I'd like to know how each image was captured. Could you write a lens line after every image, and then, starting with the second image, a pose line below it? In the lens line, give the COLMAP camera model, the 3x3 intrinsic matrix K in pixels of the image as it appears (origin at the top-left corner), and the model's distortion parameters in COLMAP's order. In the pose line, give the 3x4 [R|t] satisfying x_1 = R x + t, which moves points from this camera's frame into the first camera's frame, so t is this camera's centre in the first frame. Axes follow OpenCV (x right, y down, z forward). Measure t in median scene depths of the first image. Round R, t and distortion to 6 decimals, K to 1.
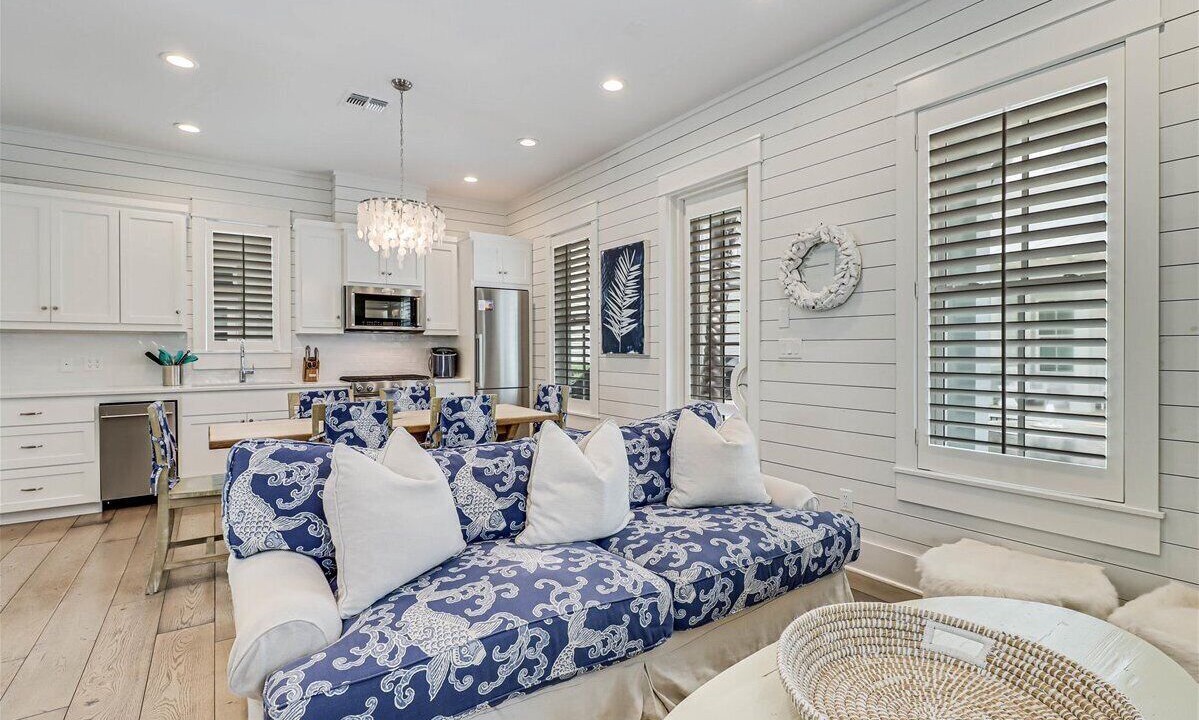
lens RADIAL K [[557.4, 0, 602.3], [0, 557.4, 356.9], [0, 0, 1]] dist [0.001816, -0.000371]
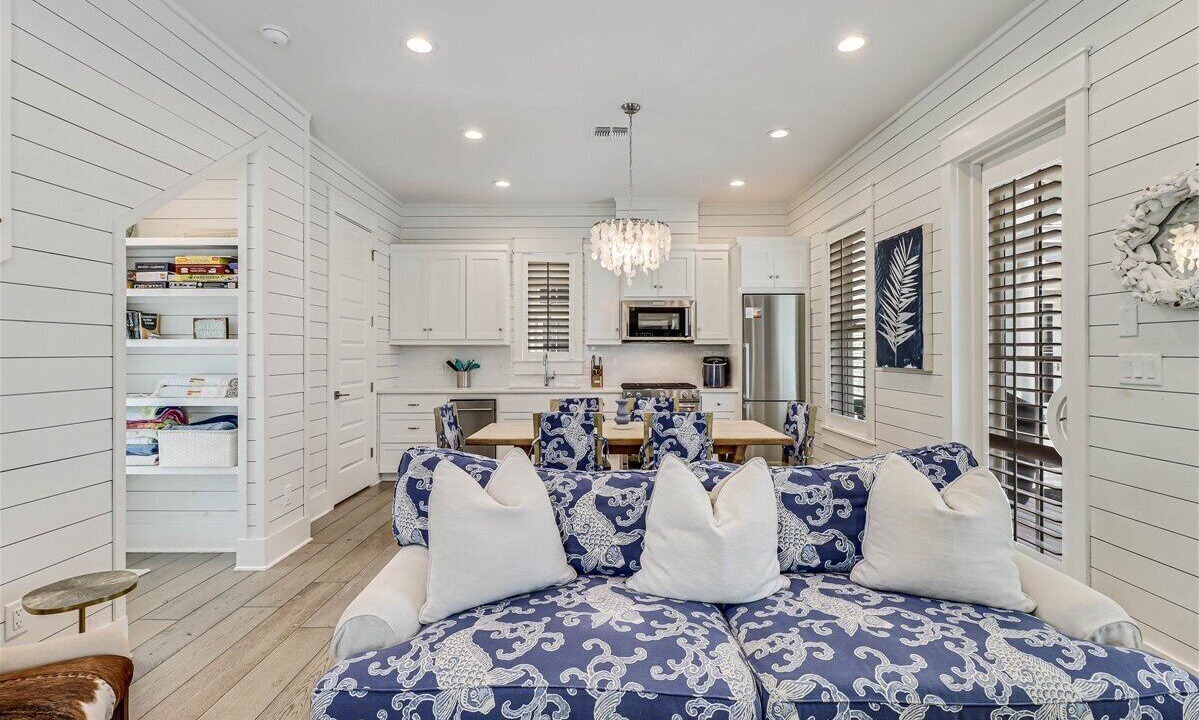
lens RADIAL K [[554.8, 0, 598.9], [0, 554.8, 350.4], [0, 0, 1]] dist [0.001786, -0.000817]
pose [[0.819884, -0.001564, -0.572527, 0.158532], [-0.007378, 0.999884, -0.013296, -0.019186], [0.572482, 0.015125, 0.819778, 0.106747]]
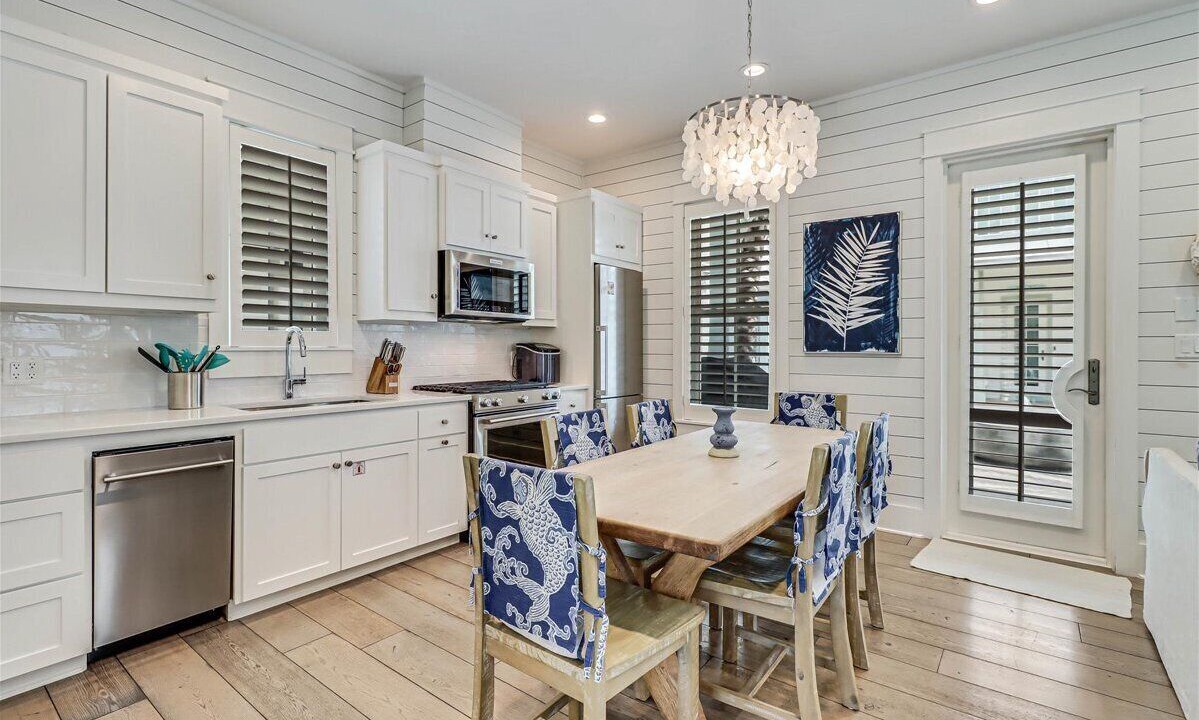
lens RADIAL K [[554.8, 0, 598.9], [0, 554.8, 350.4], [0, 0, 1]] dist [0.001786, -0.000817]
pose [[0.953333, 0.001666, 0.301918, -0.620208], [0.000514, 0.999974, -0.007142, -0.002707], [-0.301922, 0.006964, 0.953307, 0.394331]]
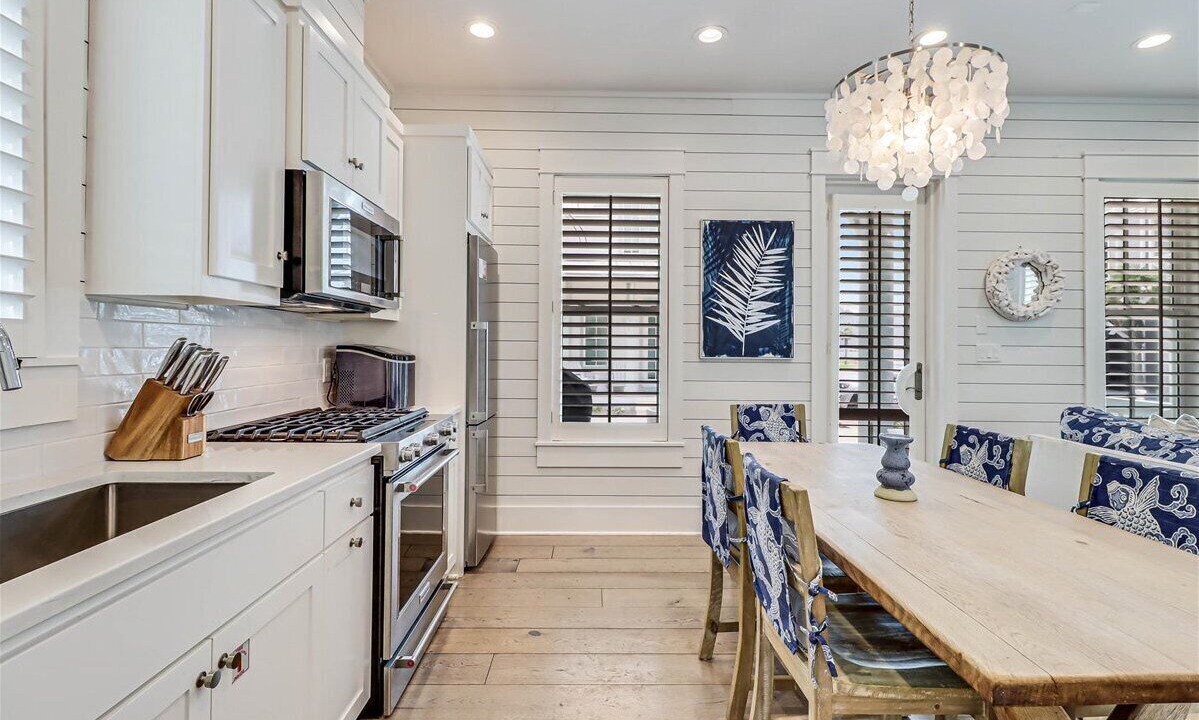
lens RADIAL K [[559.6, 0, 599.8], [0, 559.6, 341.7], [0, 0, 1]] dist [-0.000152, -0.000082]
pose [[0.559933, 0.012967, 0.828437, -0.827092], [0.002943, 0.999840, -0.017638, -0.016309], [-0.828533, 0.012314, 0.559805, 0.828731]]
